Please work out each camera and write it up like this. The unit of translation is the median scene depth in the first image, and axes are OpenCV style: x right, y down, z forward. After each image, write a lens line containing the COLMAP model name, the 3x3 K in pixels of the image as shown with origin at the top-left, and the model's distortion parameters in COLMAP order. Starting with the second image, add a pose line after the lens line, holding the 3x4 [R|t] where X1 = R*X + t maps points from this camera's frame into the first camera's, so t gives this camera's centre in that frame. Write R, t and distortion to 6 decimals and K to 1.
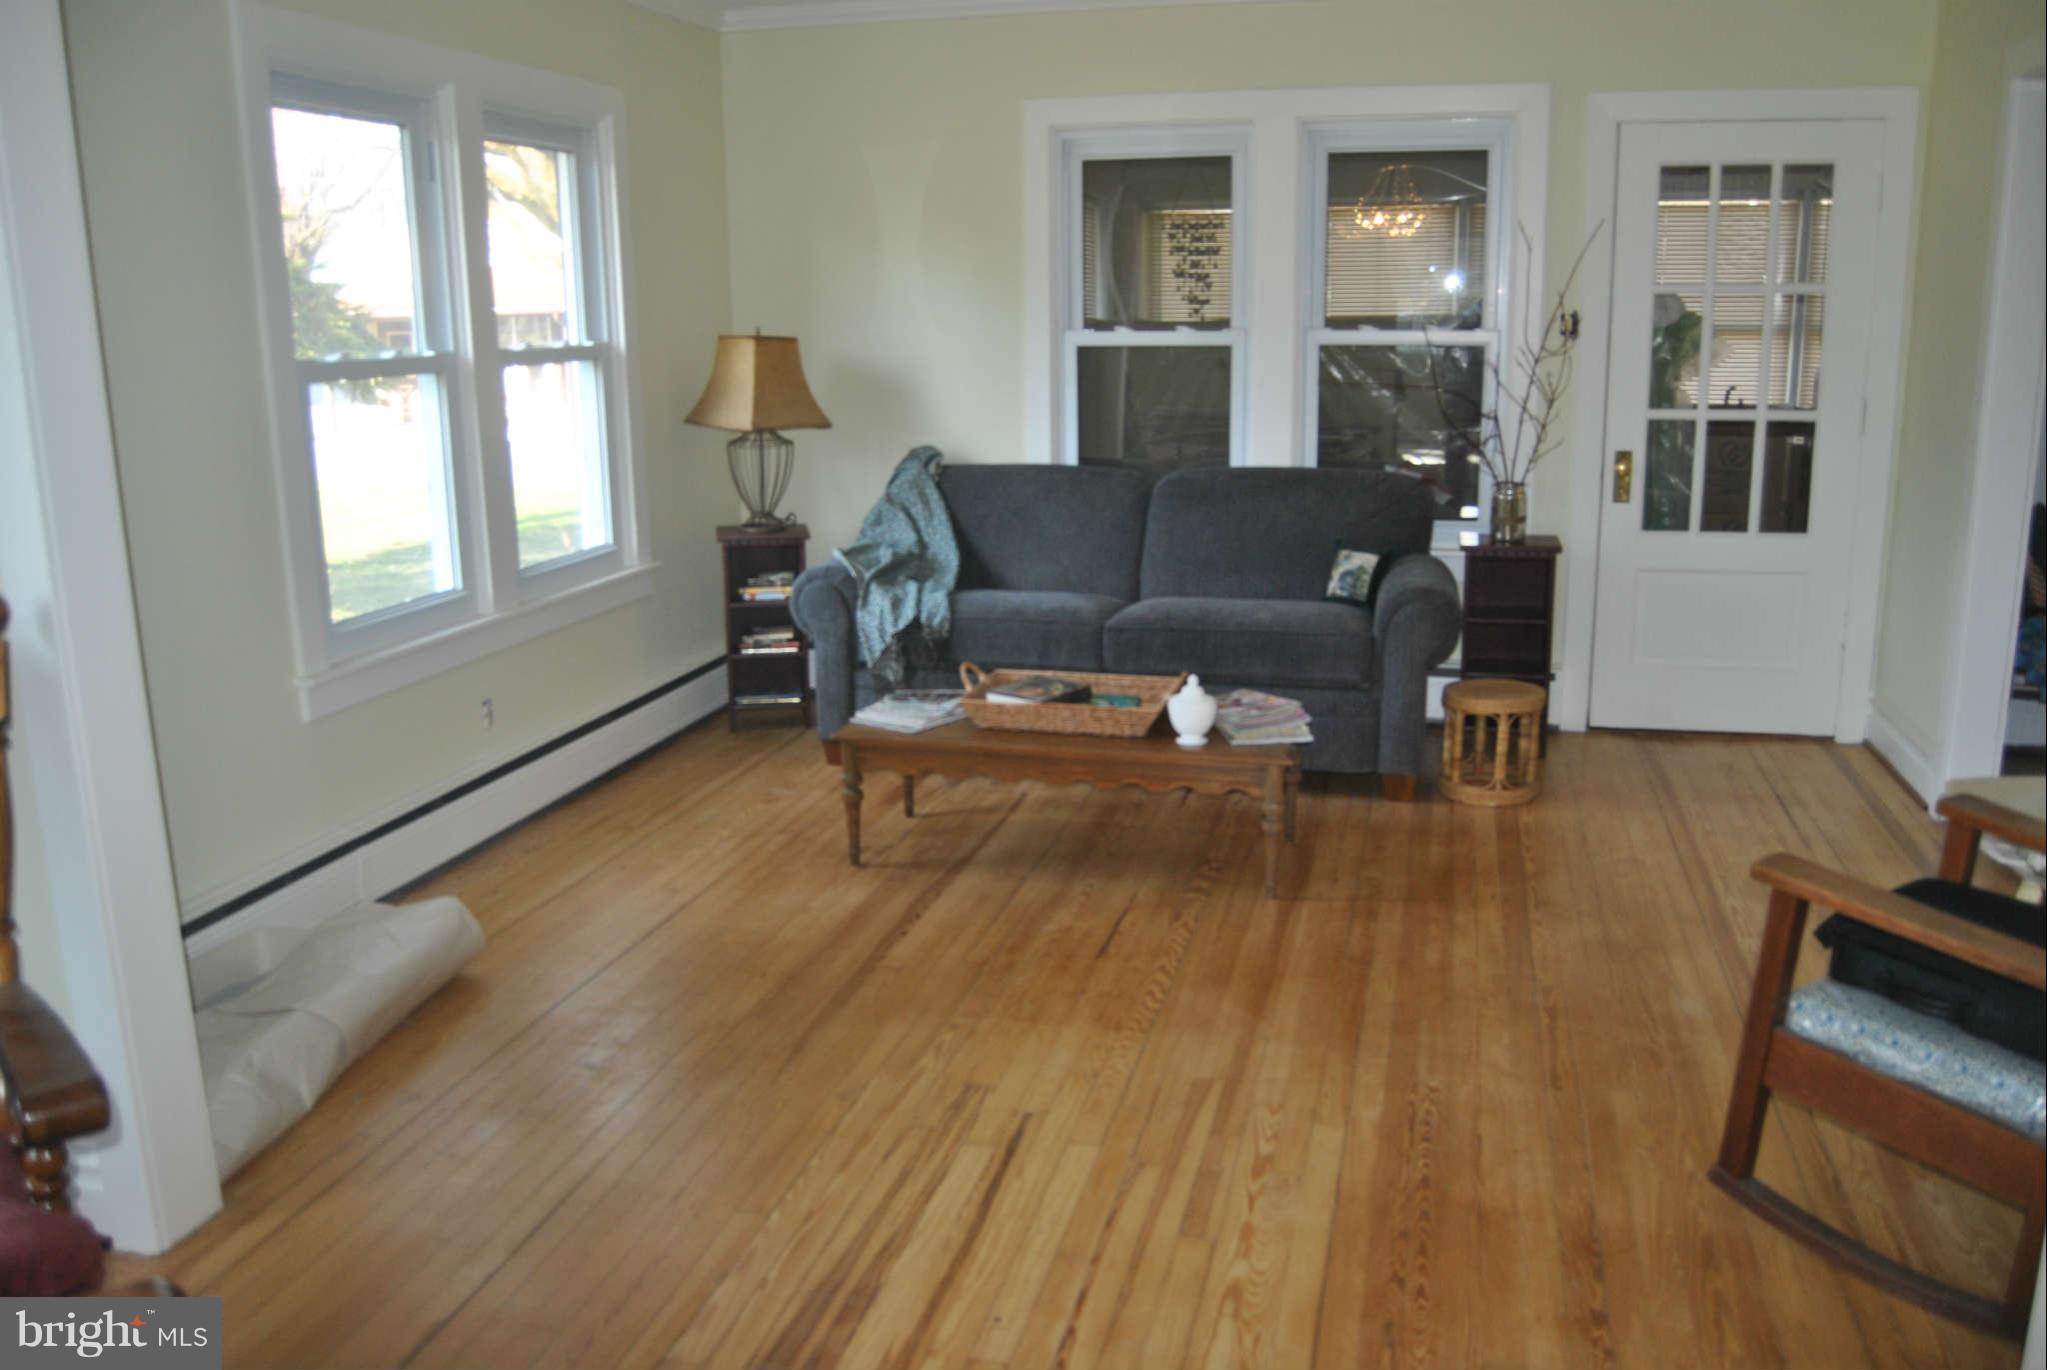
lens RADIAL K [[1635.8, 0, 1037.7], [0, 1635.8, 670.8], [0, 0, 1]] dist [-0.083690, 0.027603]
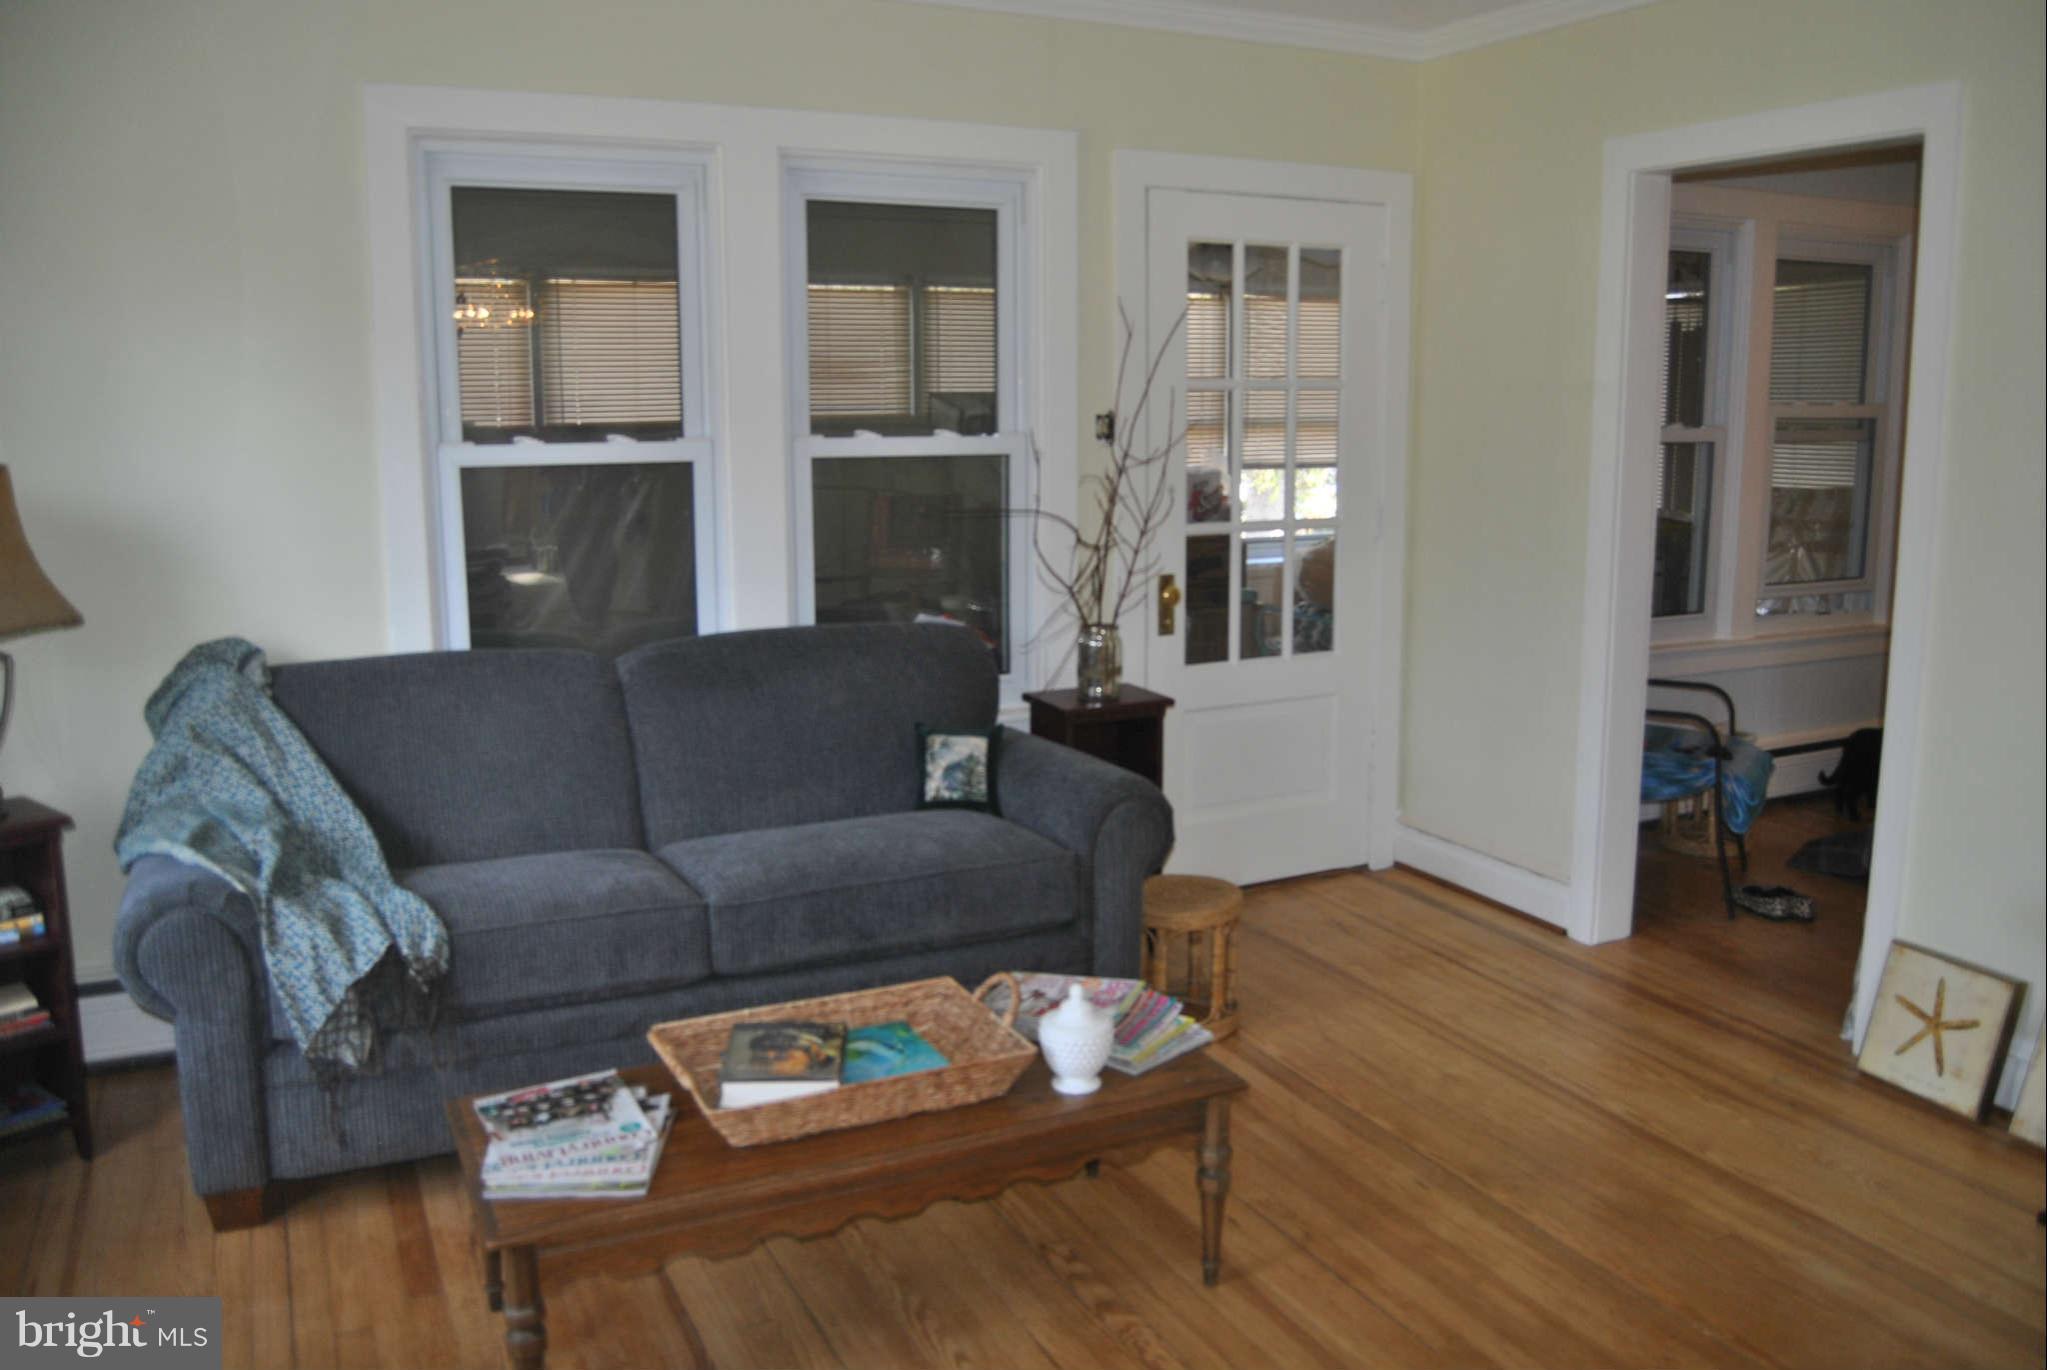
lens RADIAL K [[1635.8, 0, 1037.7], [0, 1635.8, 670.8], [0, 0, 1]] dist [-0.083690, 0.027603]
pose [[0.759156, -0.099630, 0.643239, -0.249892], [0.133086, 0.991098, -0.003559, -0.094433], [-0.637159, 0.088308, 0.765657, 0.403295]]
